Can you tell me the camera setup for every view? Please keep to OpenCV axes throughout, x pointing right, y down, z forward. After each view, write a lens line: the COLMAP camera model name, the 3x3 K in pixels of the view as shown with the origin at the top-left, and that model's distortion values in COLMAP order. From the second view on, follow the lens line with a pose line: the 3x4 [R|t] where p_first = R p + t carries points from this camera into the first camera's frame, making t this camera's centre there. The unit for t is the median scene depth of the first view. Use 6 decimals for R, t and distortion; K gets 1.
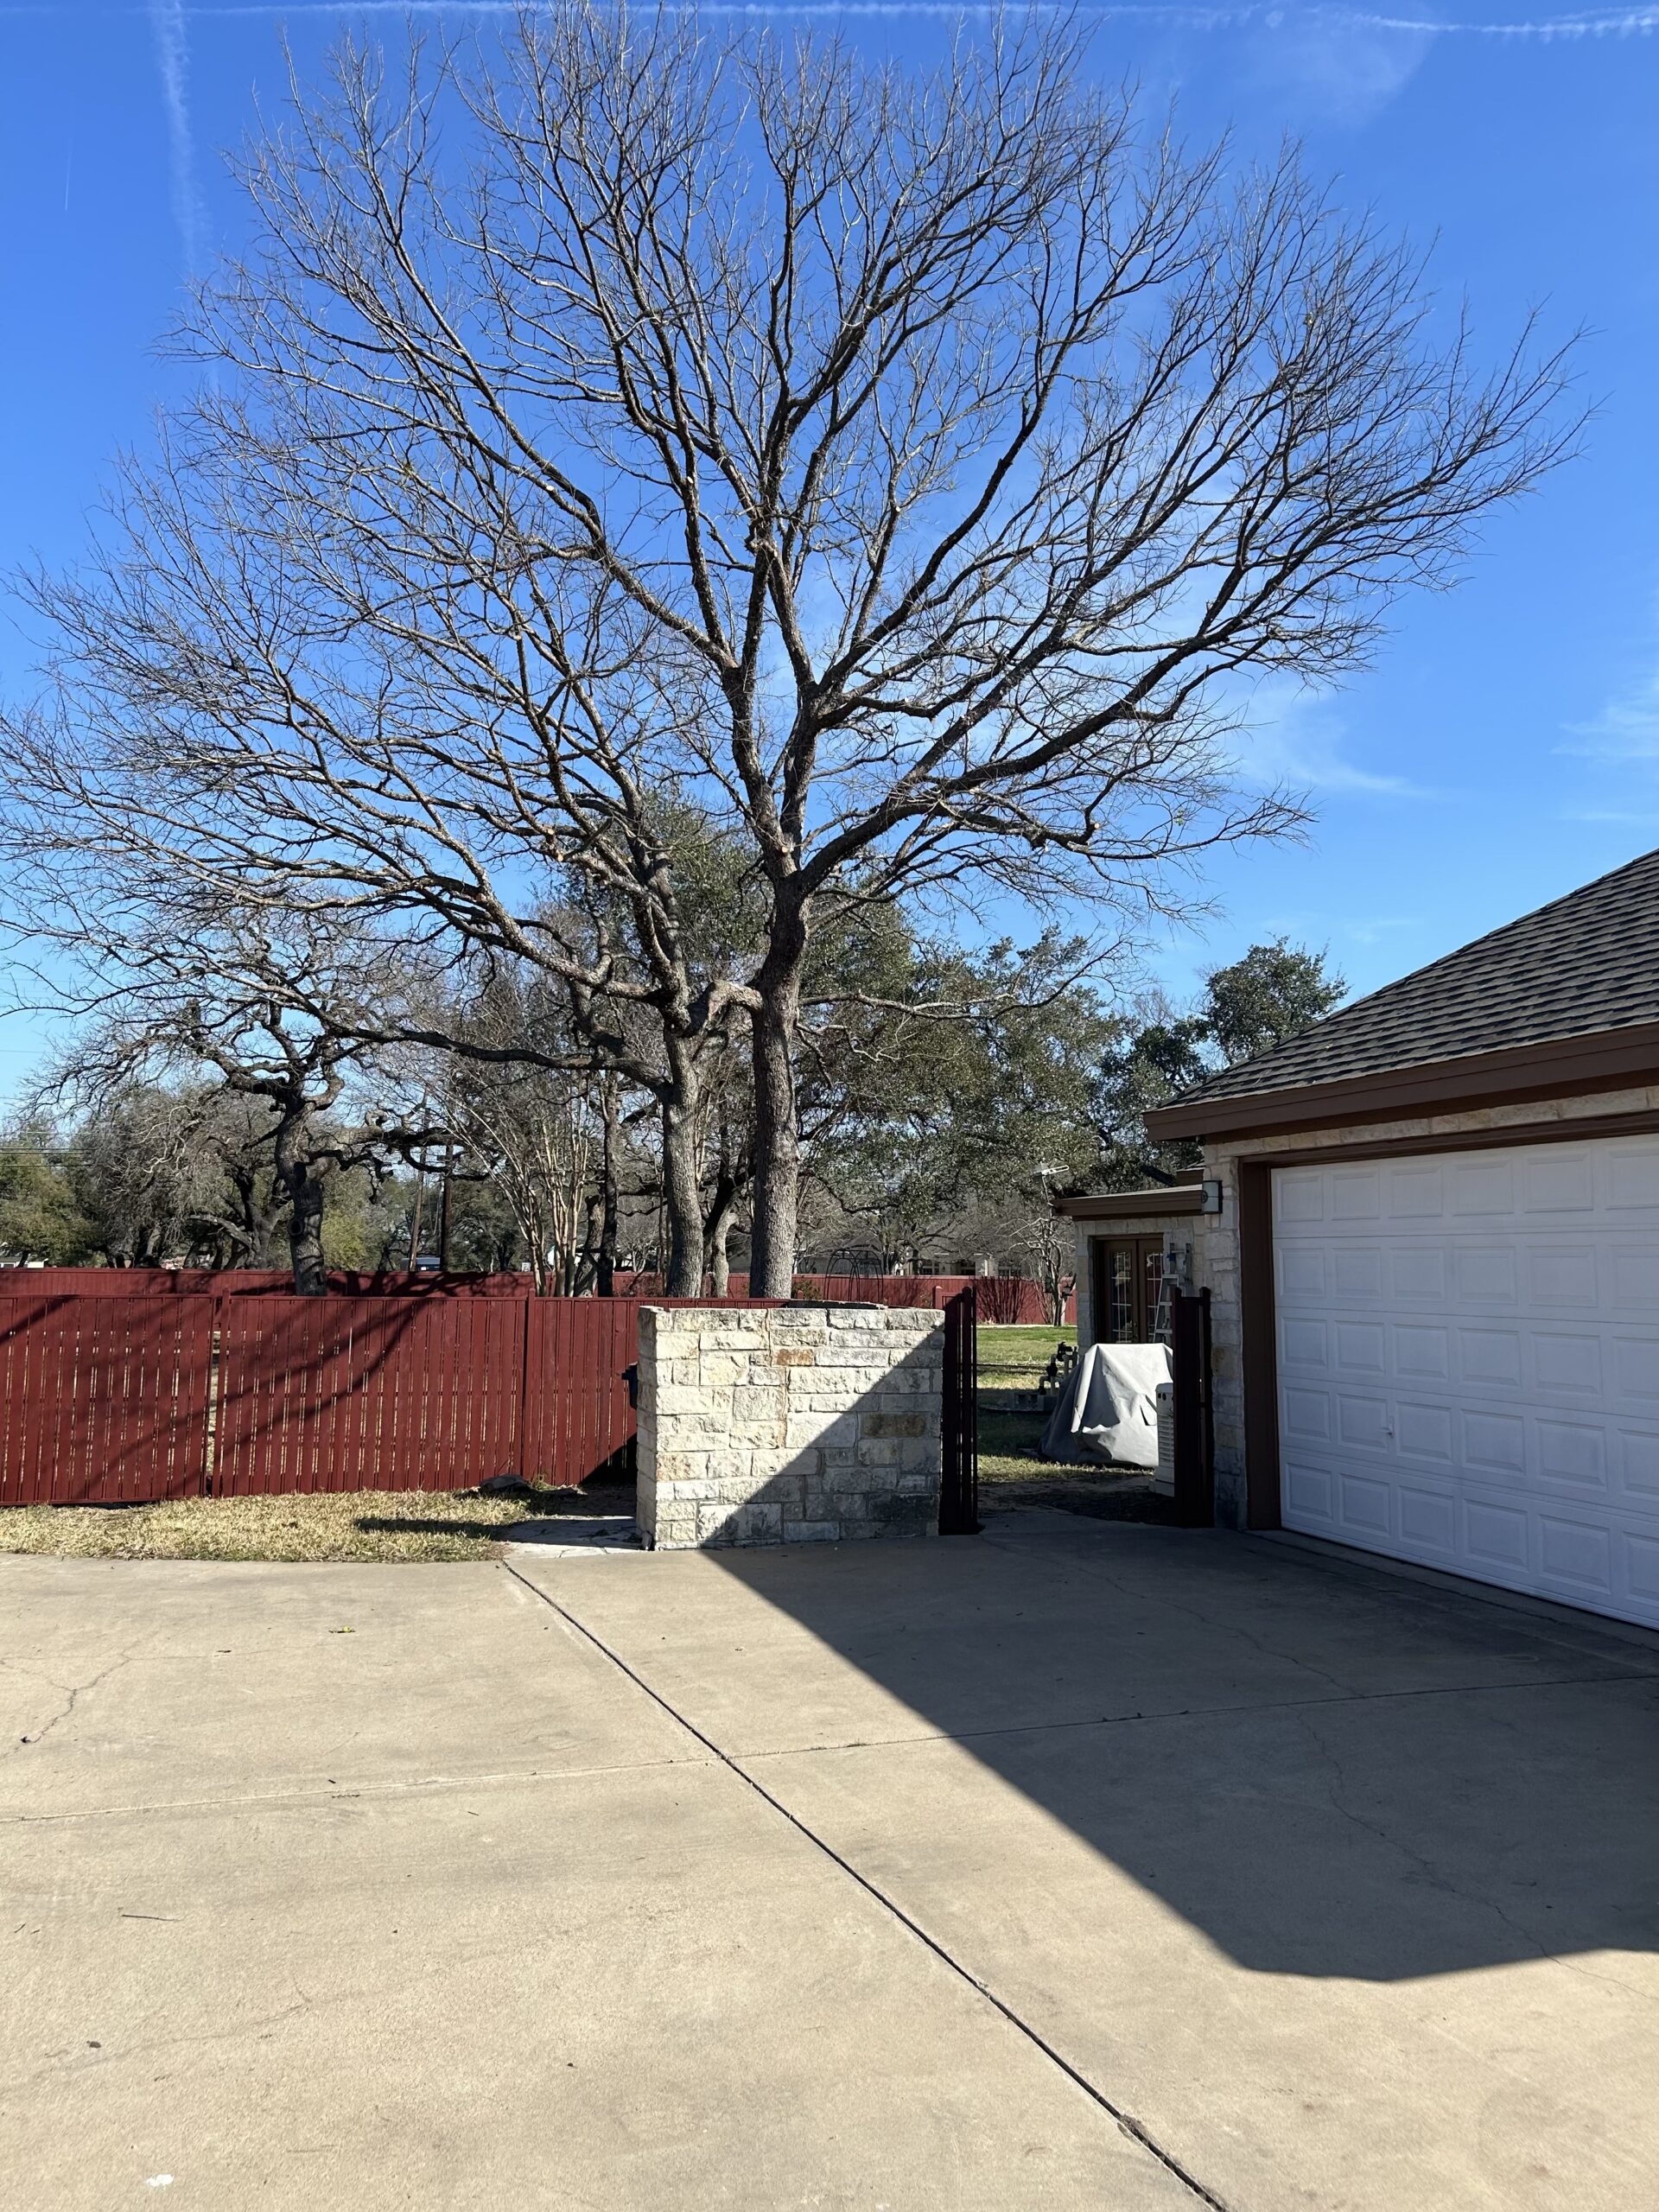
lens RADIAL K [[1439.1, 0, 829.5], [0, 1439.1, 1106.0], [0, 0, 1]] dist [0.000904, -0.002038]
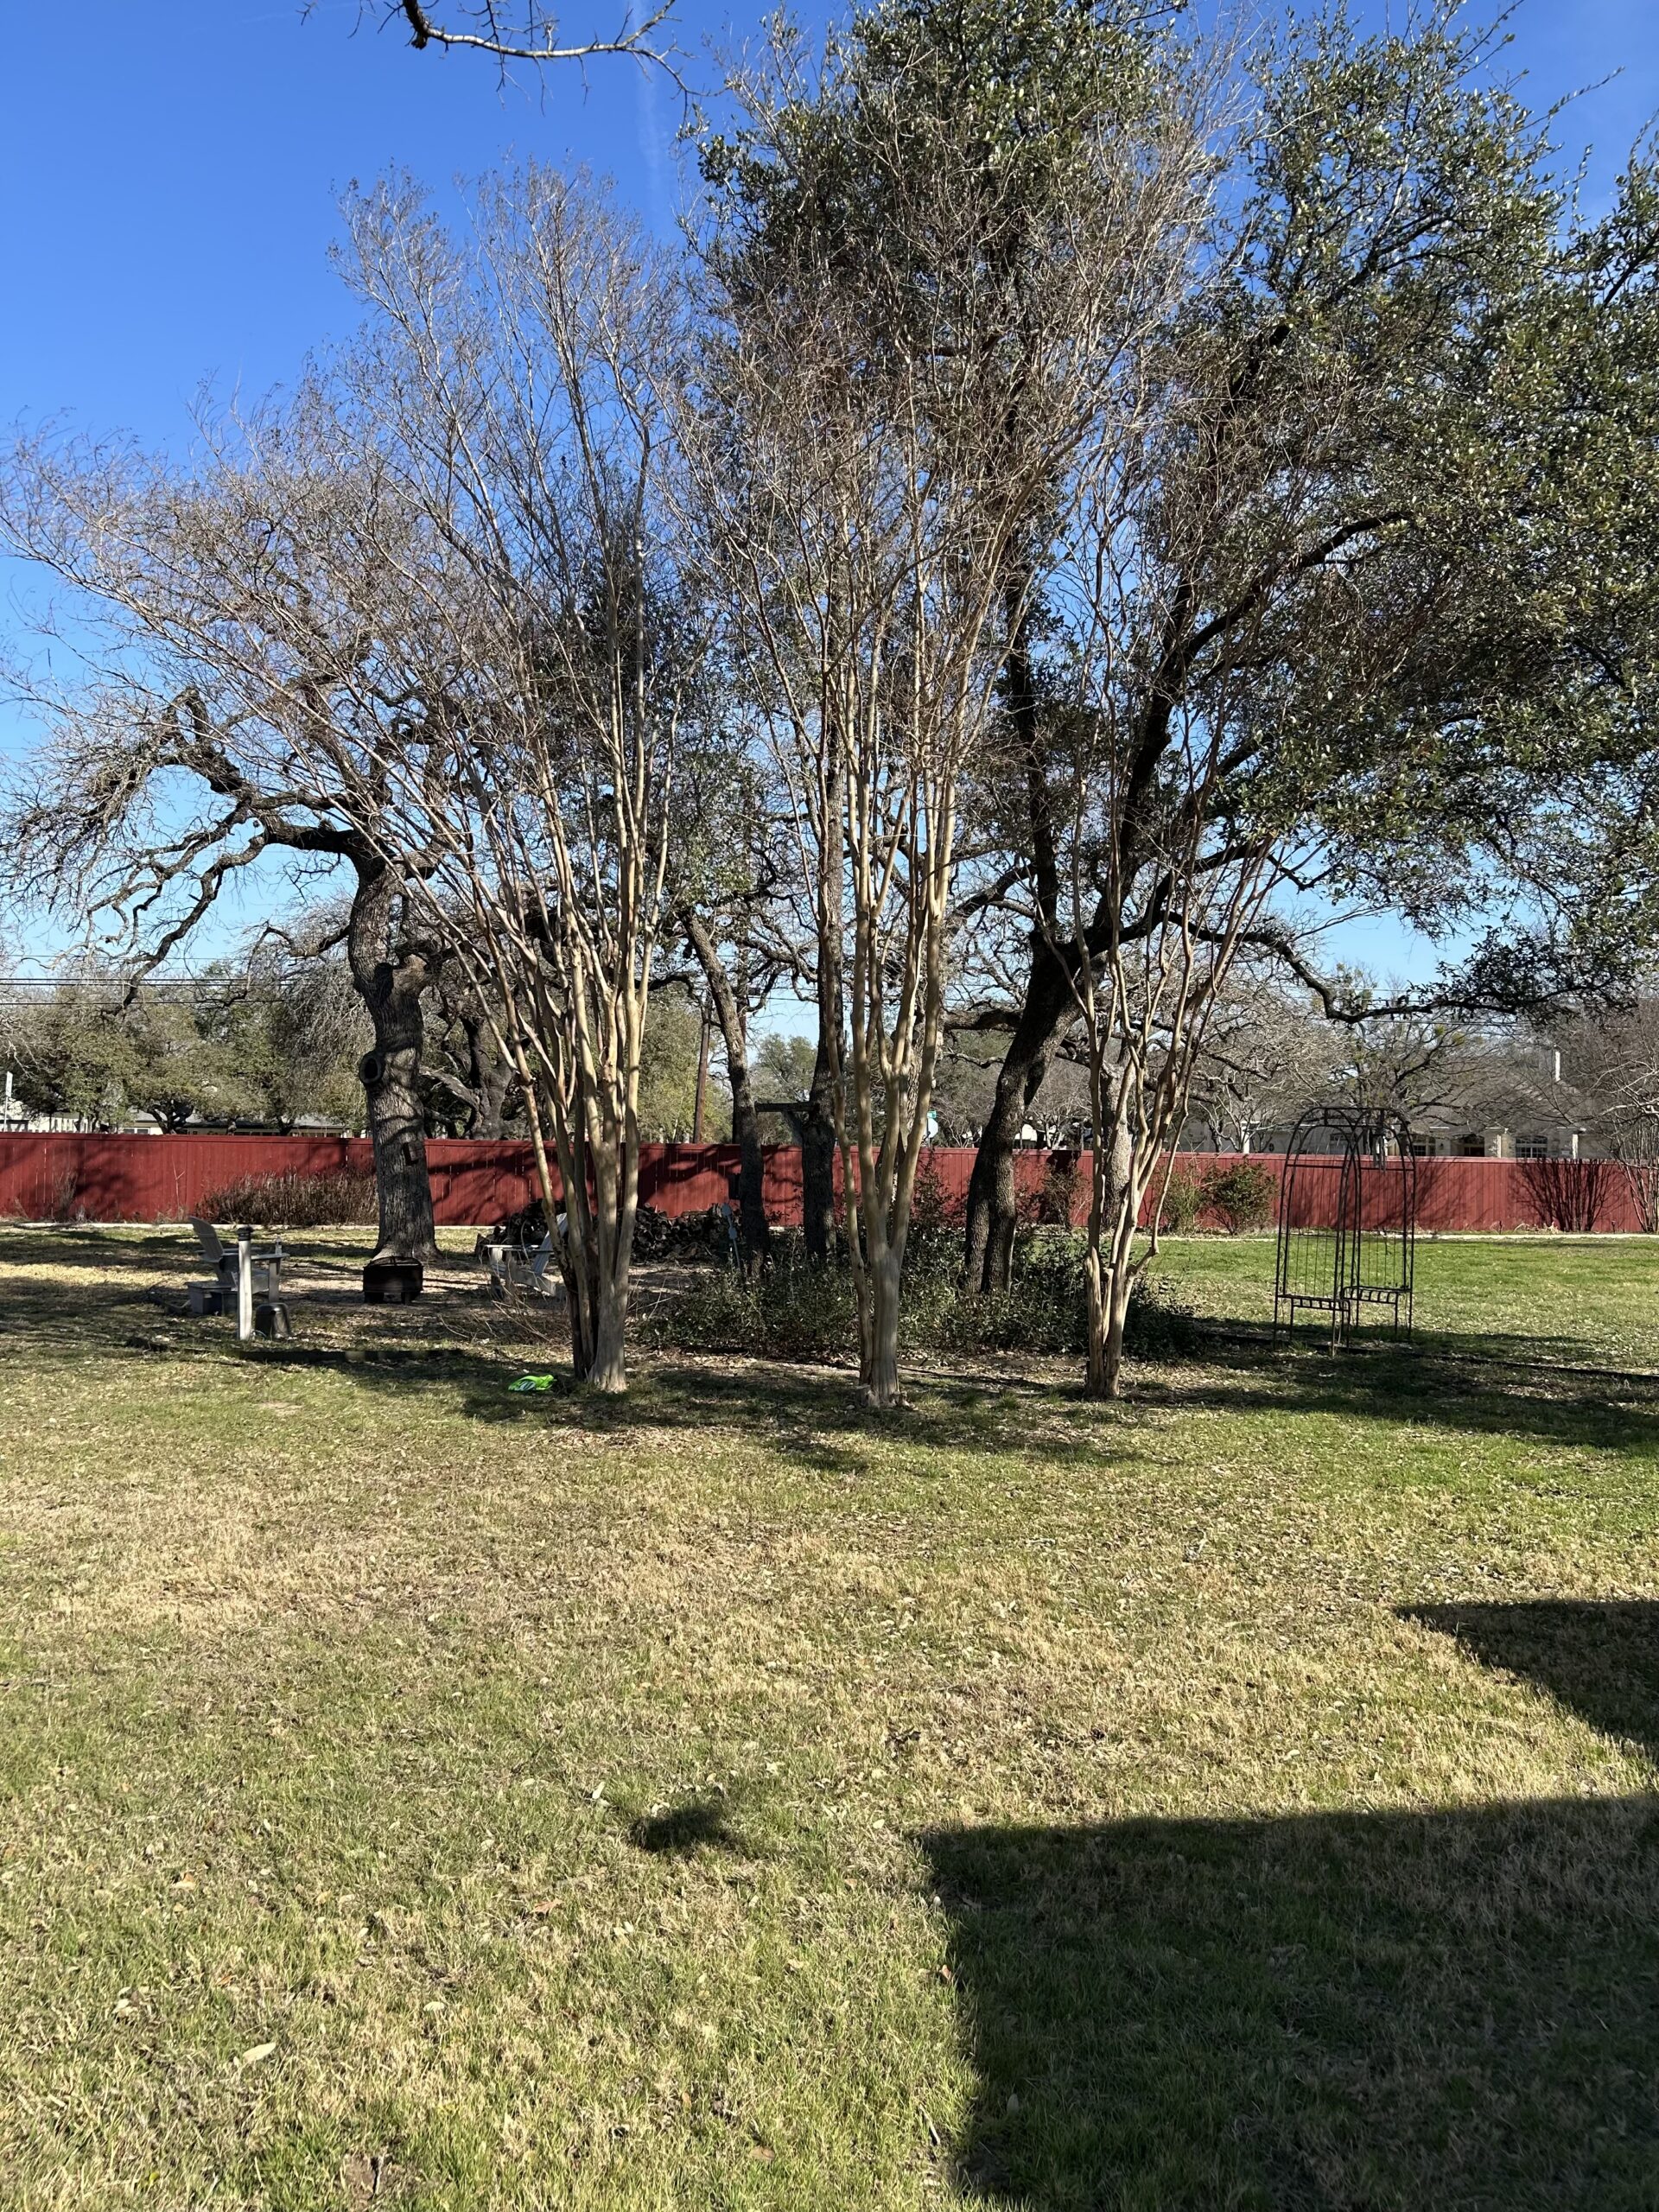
lens RADIAL K [[1439.1, 0, 829.5], [0, 1439.1, 1106.0], [0, 0, 1]] dist [0.000904, -0.002038]
pose [[0.952917, 0.000858, -0.303231, -0.001585], [0.025523, 0.996220, 0.083026, 0.032106], [0.302156, -0.086856, 0.949293, 0.284686]]
